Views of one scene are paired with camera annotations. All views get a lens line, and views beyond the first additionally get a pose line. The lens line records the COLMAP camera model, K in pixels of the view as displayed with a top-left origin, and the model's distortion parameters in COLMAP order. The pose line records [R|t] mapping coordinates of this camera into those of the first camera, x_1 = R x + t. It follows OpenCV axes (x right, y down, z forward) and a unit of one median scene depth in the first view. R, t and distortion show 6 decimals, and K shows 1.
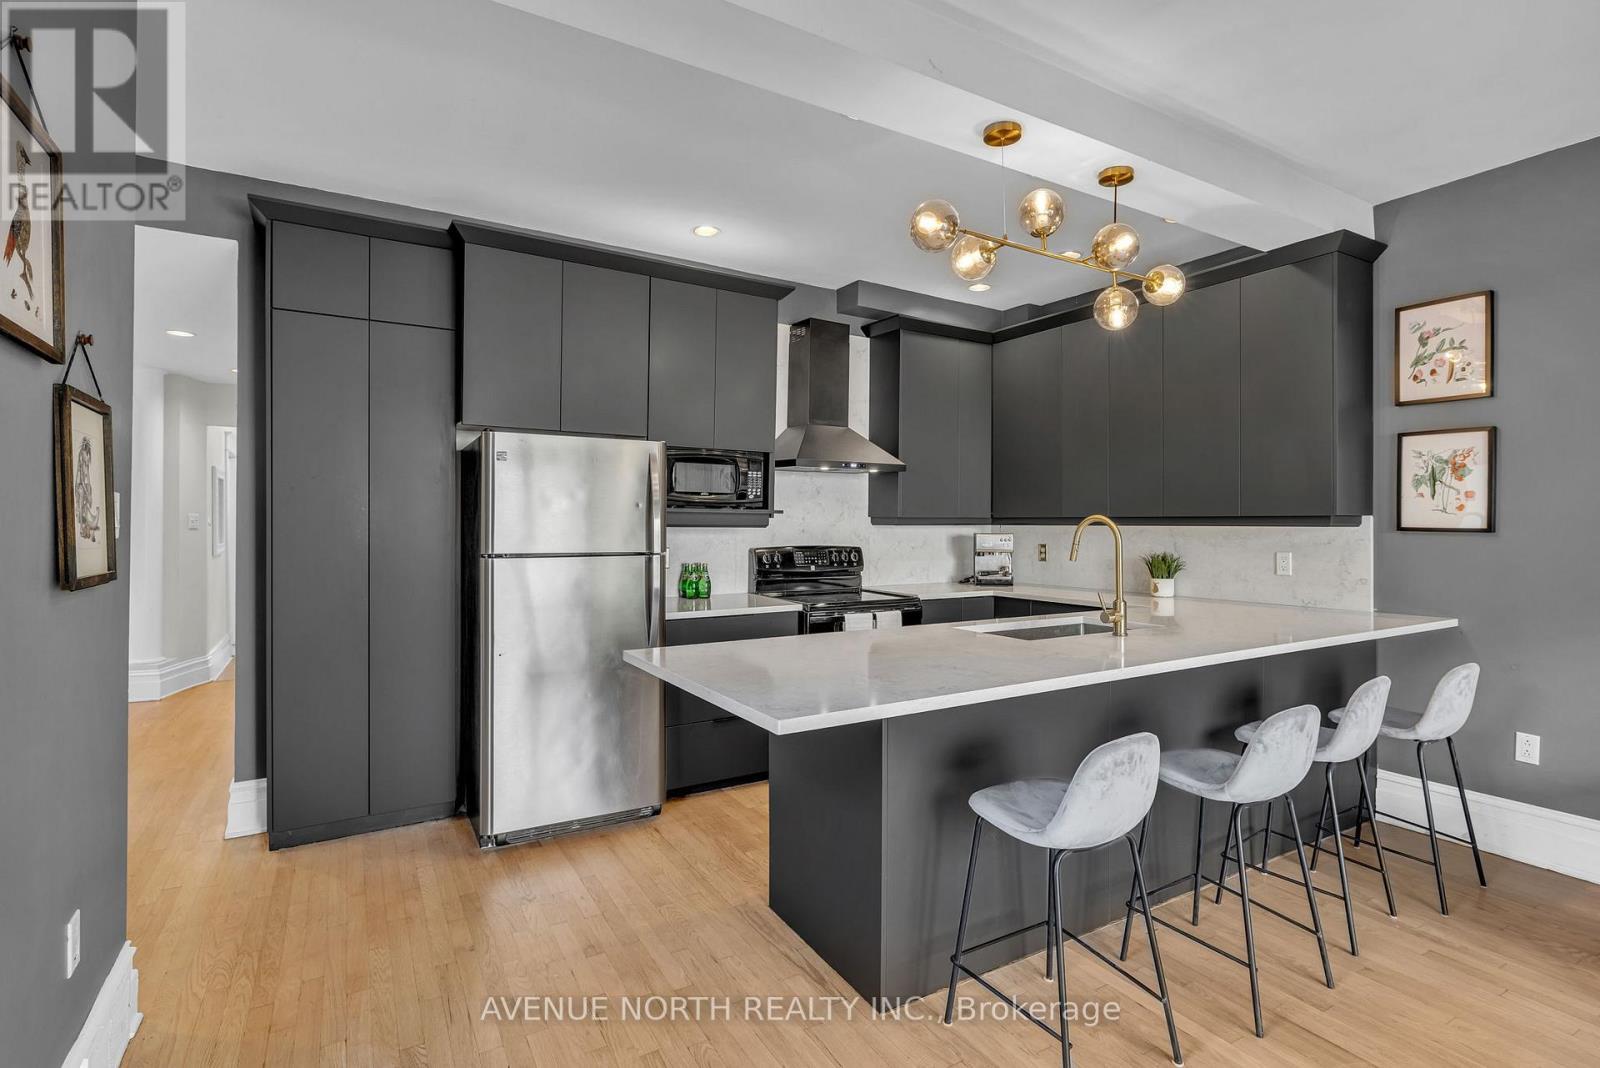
lens RADIAL K [[744.6, 0, 785.1], [0, 744.6, 530.6], [0, 0, 1]] dist [-0.005015, 0.001890]
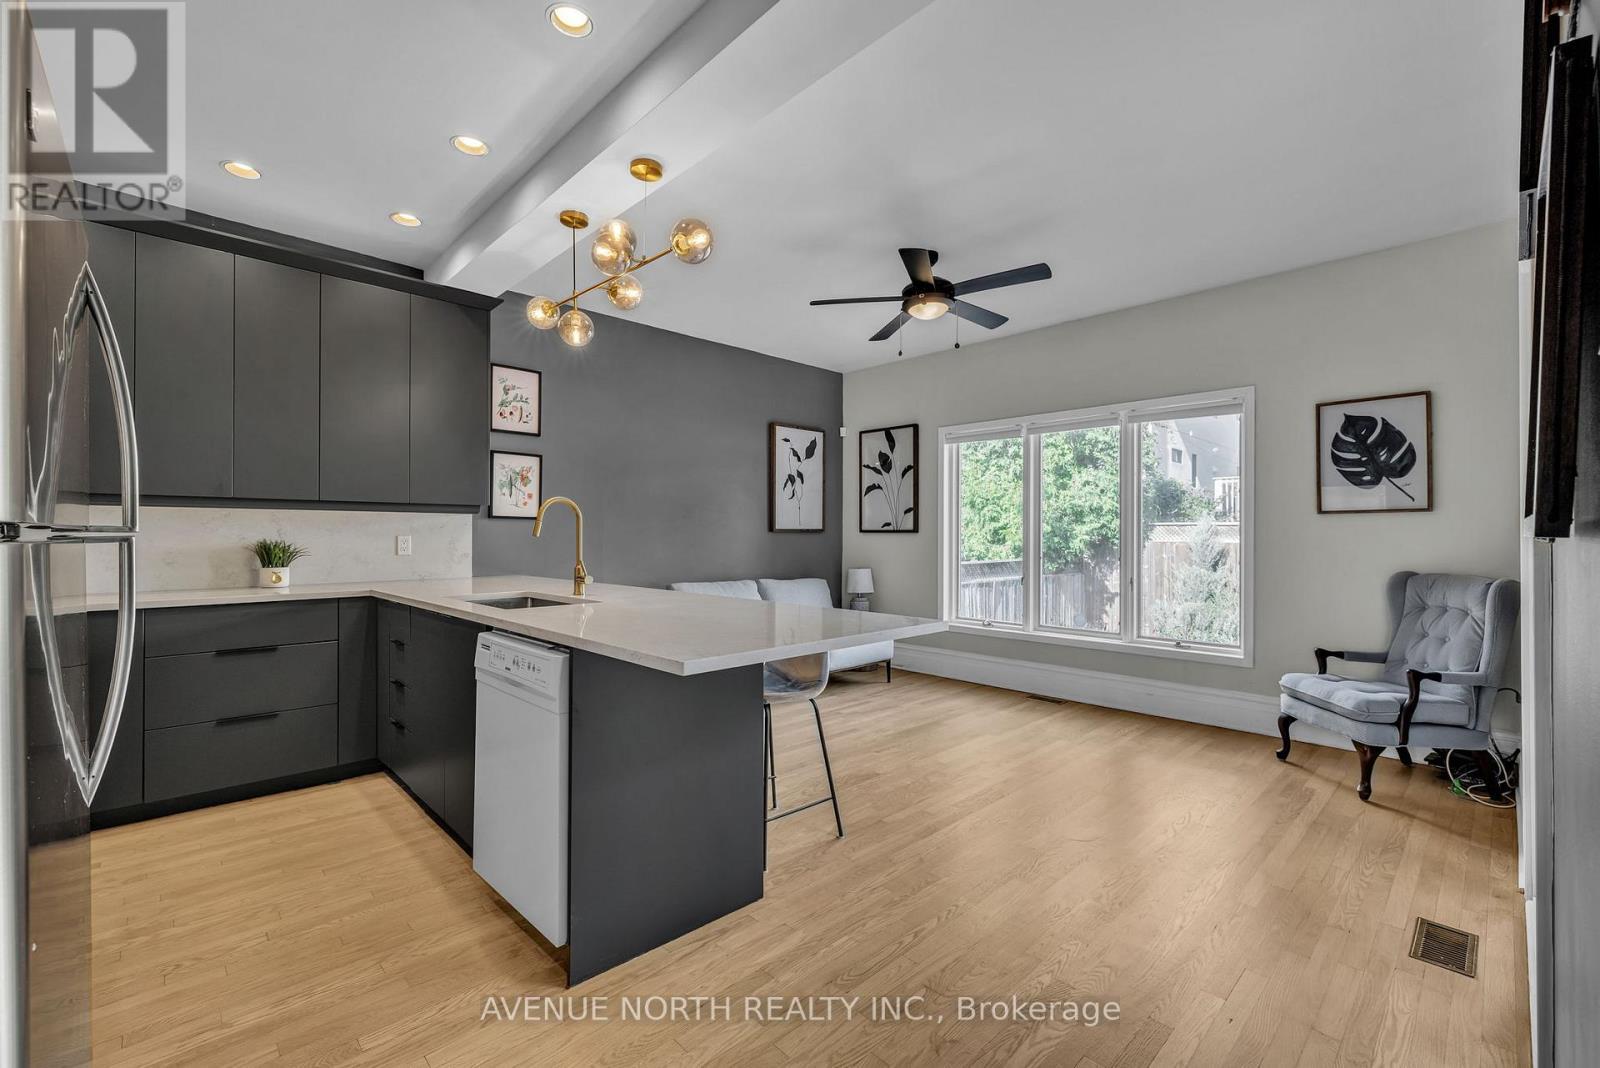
lens RADIAL K [[693.1, 0, 801.1], [0, 693.1, 530.4], [0, 0, 1]] dist [0.002945, -0.000142]
pose [[-0.230416, 0.007526, 0.973063, -0.627493], [0.008230, 0.999949, -0.005785, 0.037510], [-0.973058, 0.006676, -0.230466, 0.741572]]
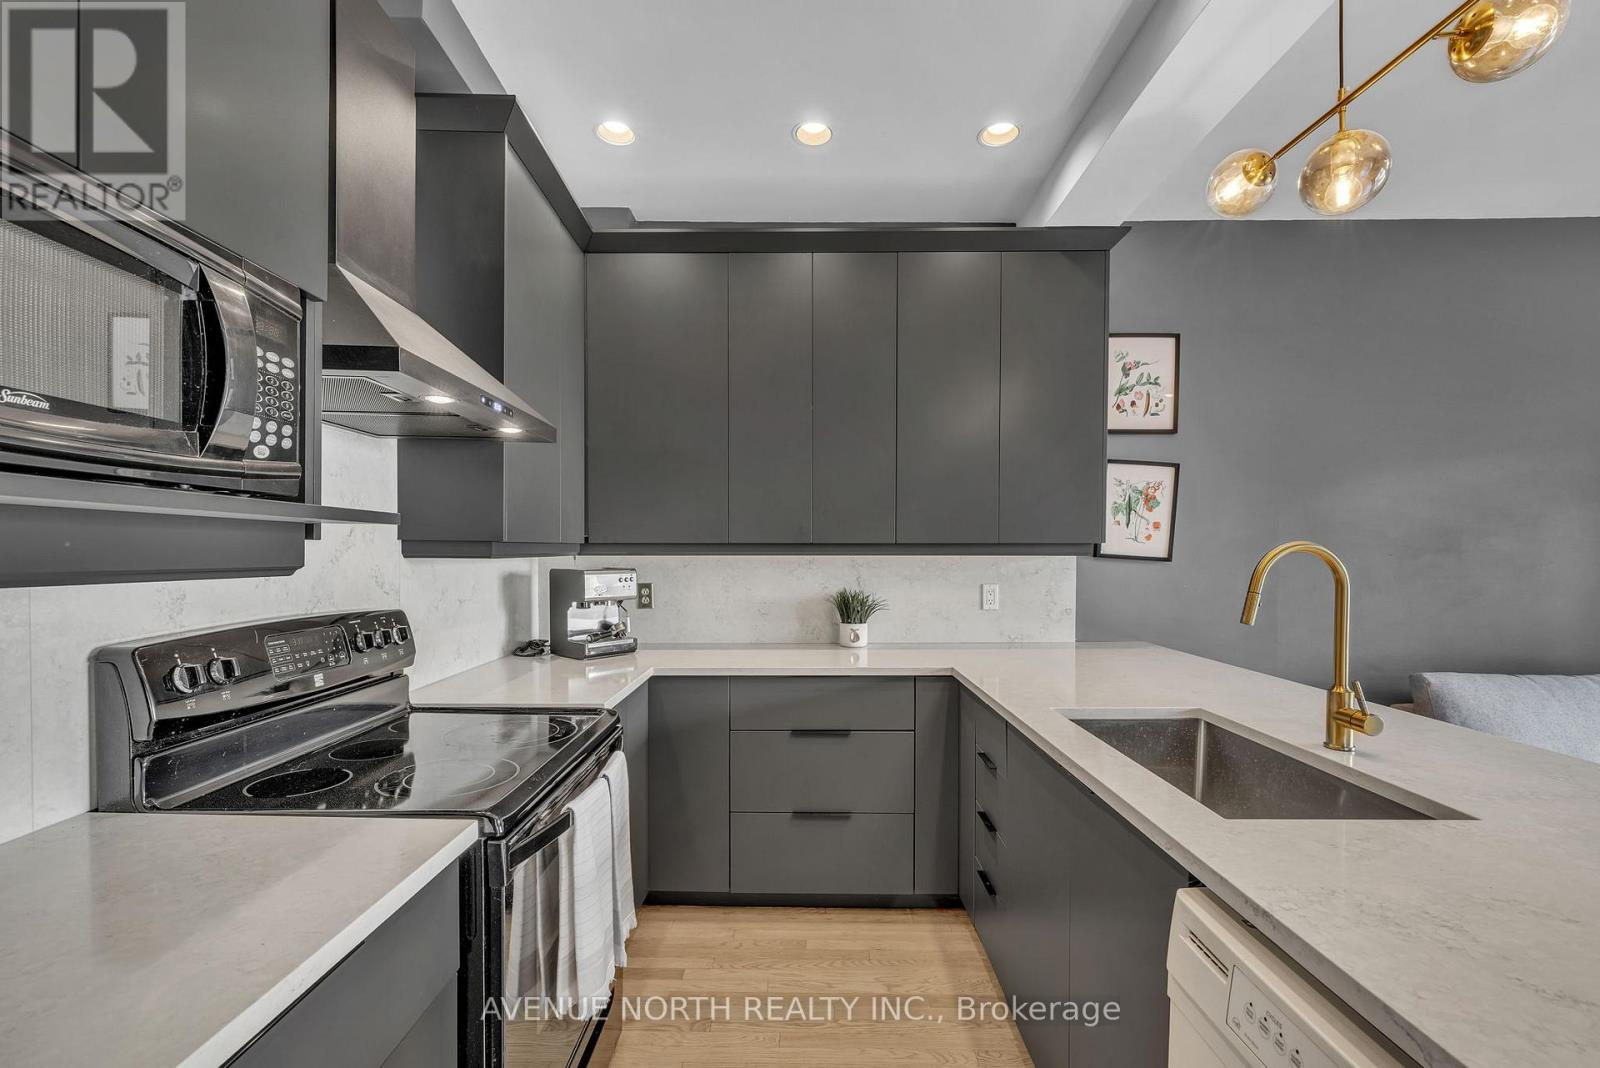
lens RADIAL K [[693.1, 0, 802.7], [0, 693.1, 577.4], [0, 0, 1]] dist [0.002945, -0.000142]
pose [[0.508968, -0.035714, 0.860044, -0.185603], [0.009134, 0.999307, 0.036092, -0.013076], [-0.860737, -0.010514, 0.508942, 0.889871]]
